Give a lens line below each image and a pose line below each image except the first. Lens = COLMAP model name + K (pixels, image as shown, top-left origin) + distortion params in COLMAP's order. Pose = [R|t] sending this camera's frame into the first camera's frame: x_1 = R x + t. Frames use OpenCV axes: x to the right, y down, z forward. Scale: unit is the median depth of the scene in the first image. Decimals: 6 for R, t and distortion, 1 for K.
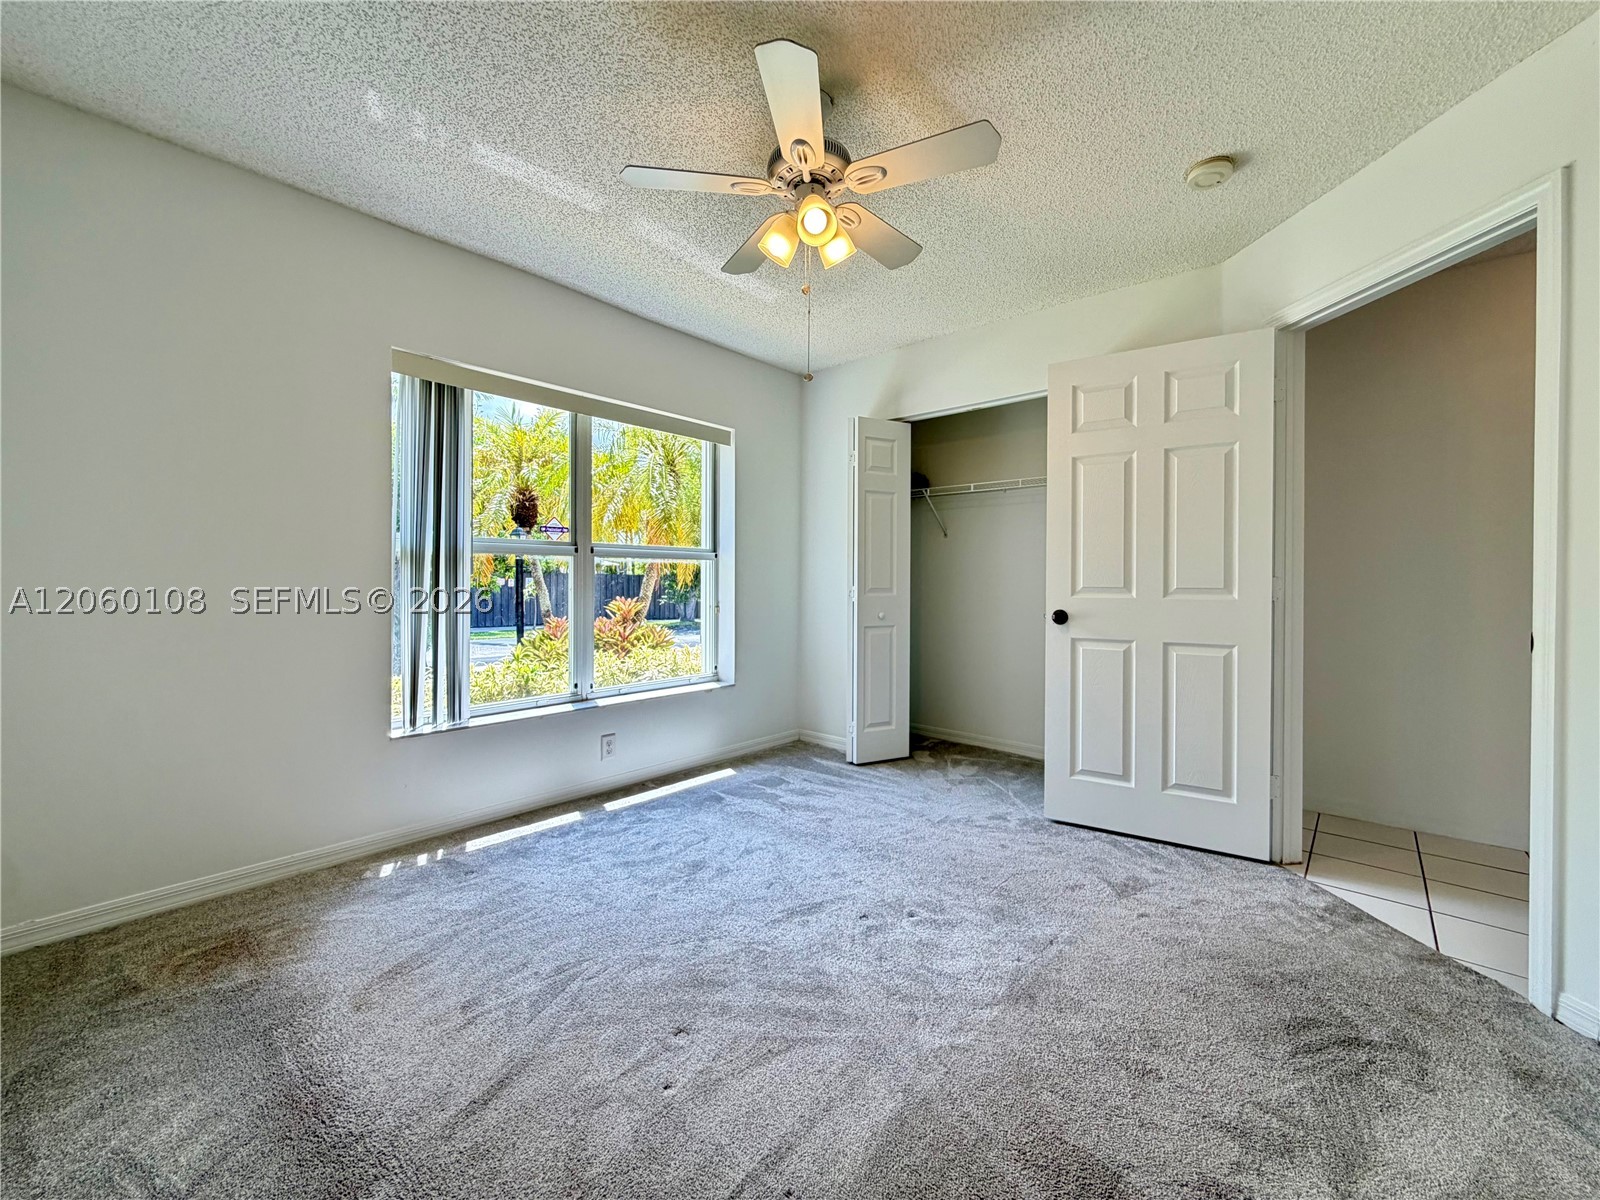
lens RADIAL K [[652.7, 0, 789.4], [0, 652.7, 585.3], [0, 0, 1]] dist [0.002968, 0.000340]
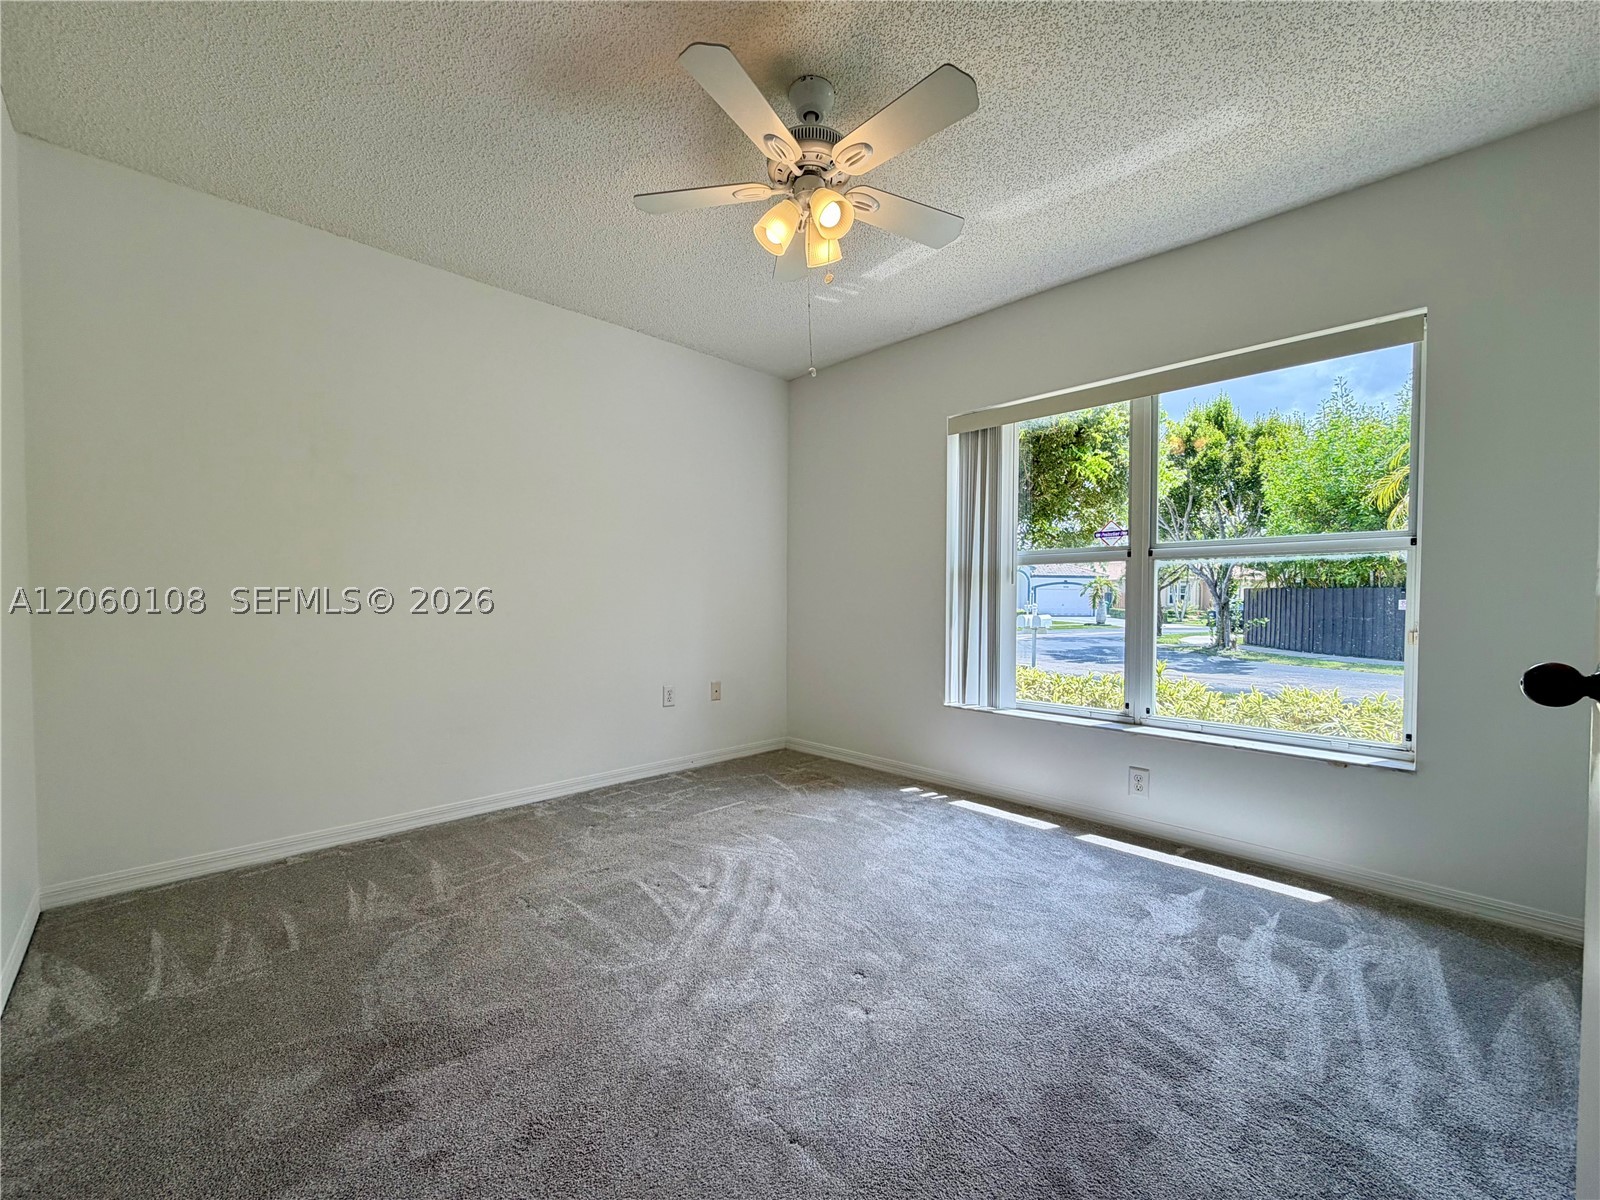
lens RADIAL K [[652.7, 0, 784.9], [0, 652.7, 612.5], [0, 0, 1]] dist [0.002968, 0.000340]
pose [[-0.070118, 0.026216, -0.997194, 0.624702], [-0.005567, 0.999629, 0.026672, 0.004532], [0.997523, 0.007421, -0.069946, 0.615367]]
